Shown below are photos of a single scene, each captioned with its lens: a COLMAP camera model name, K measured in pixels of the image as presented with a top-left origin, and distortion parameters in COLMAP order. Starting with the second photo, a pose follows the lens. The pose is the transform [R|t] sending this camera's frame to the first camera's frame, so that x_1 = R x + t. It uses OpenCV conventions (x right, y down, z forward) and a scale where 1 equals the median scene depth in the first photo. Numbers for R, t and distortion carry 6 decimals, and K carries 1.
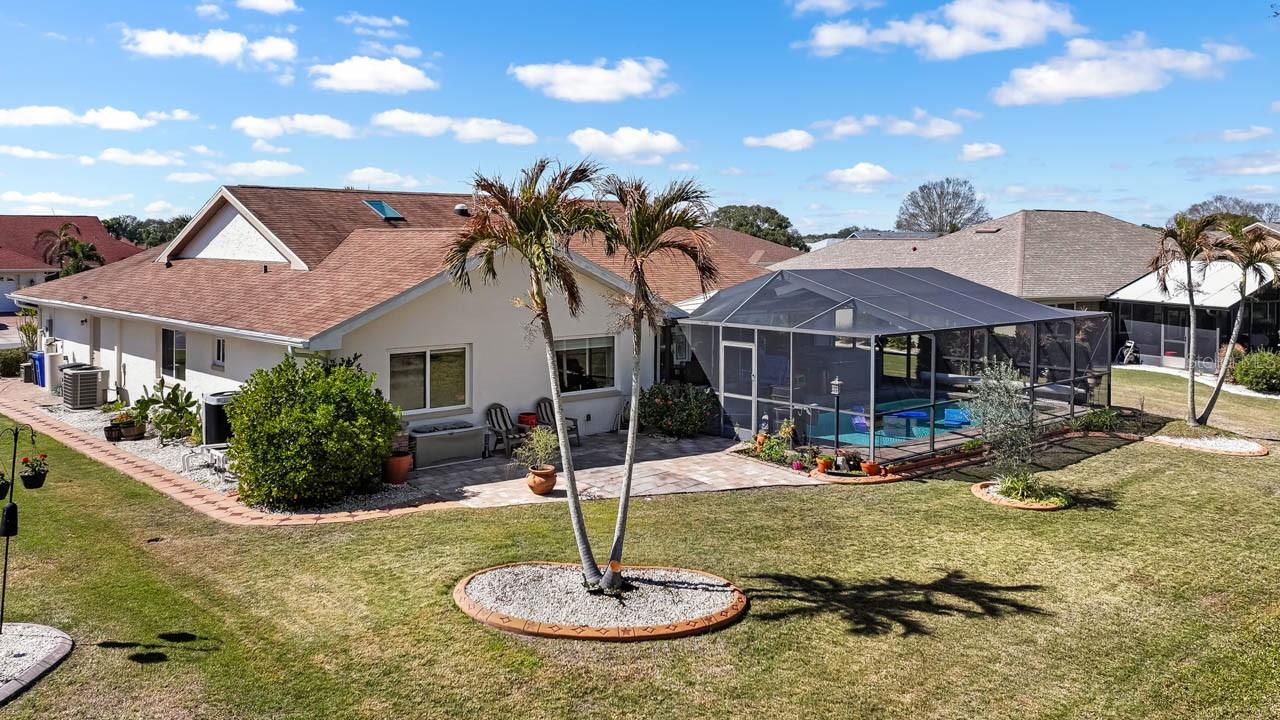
lens RADIAL K [[1088.8, 0, 641.1], [0, 1088.8, 242.1], [0, 0, 1]] dist [0.002028, -0.004882]
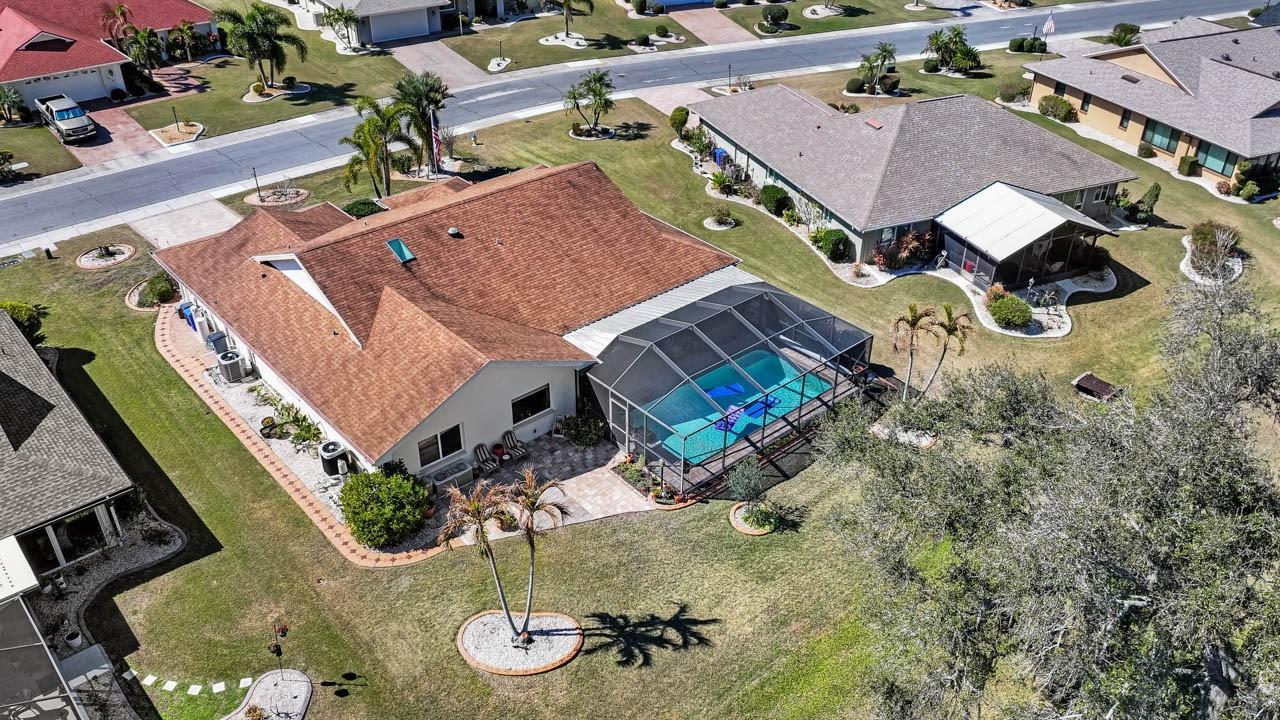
lens RADIAL K [[1042.8, 0, 640.0], [0, 1042.8, 360.0], [0, 0, 1]] dist [0.002472, 0.000941]
pose [[0.999550, 0.017556, -0.024340, 0.206802], [-0.001829, 0.845164, 0.534503, -1.077707], [0.029954, -0.534218, 0.844816, -0.445639]]
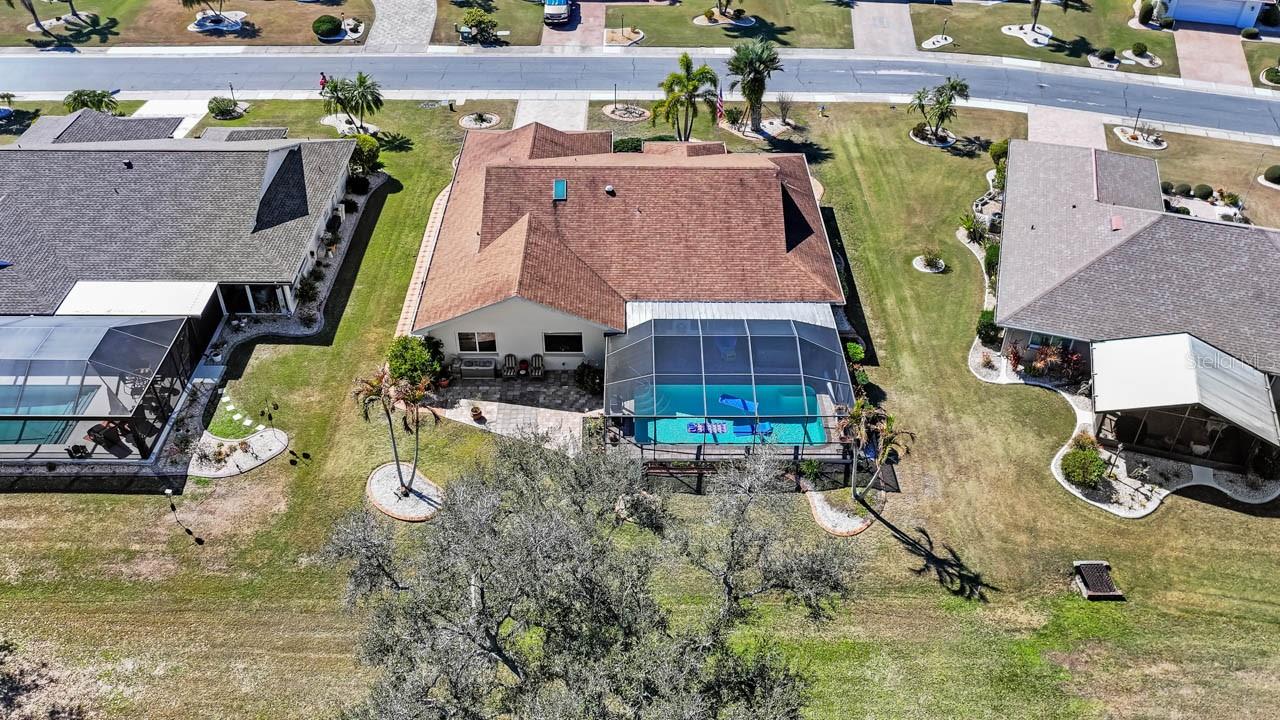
lens RADIAL K [[1051.9, 0, 643.3], [0, 1051.9, 333.4], [0, 0, 1]] dist [0.004058, -0.000513]
pose [[0.737864, 0.408503, -0.537292, 1.506729], [-0.007580, 0.801013, 0.598599, -1.470614], [0.674907, -0.437612, 0.594135, -0.125576]]
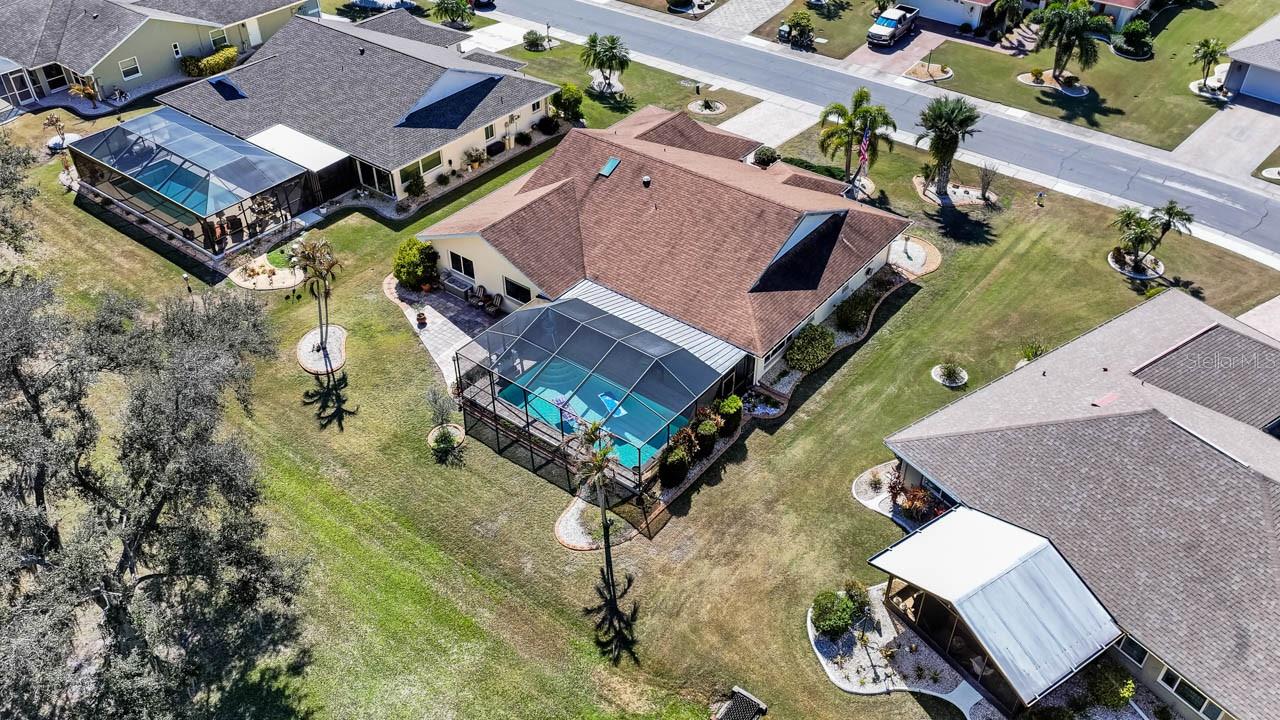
lens RADIAL K [[1042.8, 0, 640.0], [0, 1042.8, 360.0], [0, 0, 1]] dist [0.002472, 0.000941]
pose [[0.159510, 0.607907, -0.777821, 2.346948], [-0.001314, 0.788039, 0.615624, -1.481770], [0.987195, -0.097177, 0.126499, 1.263063]]
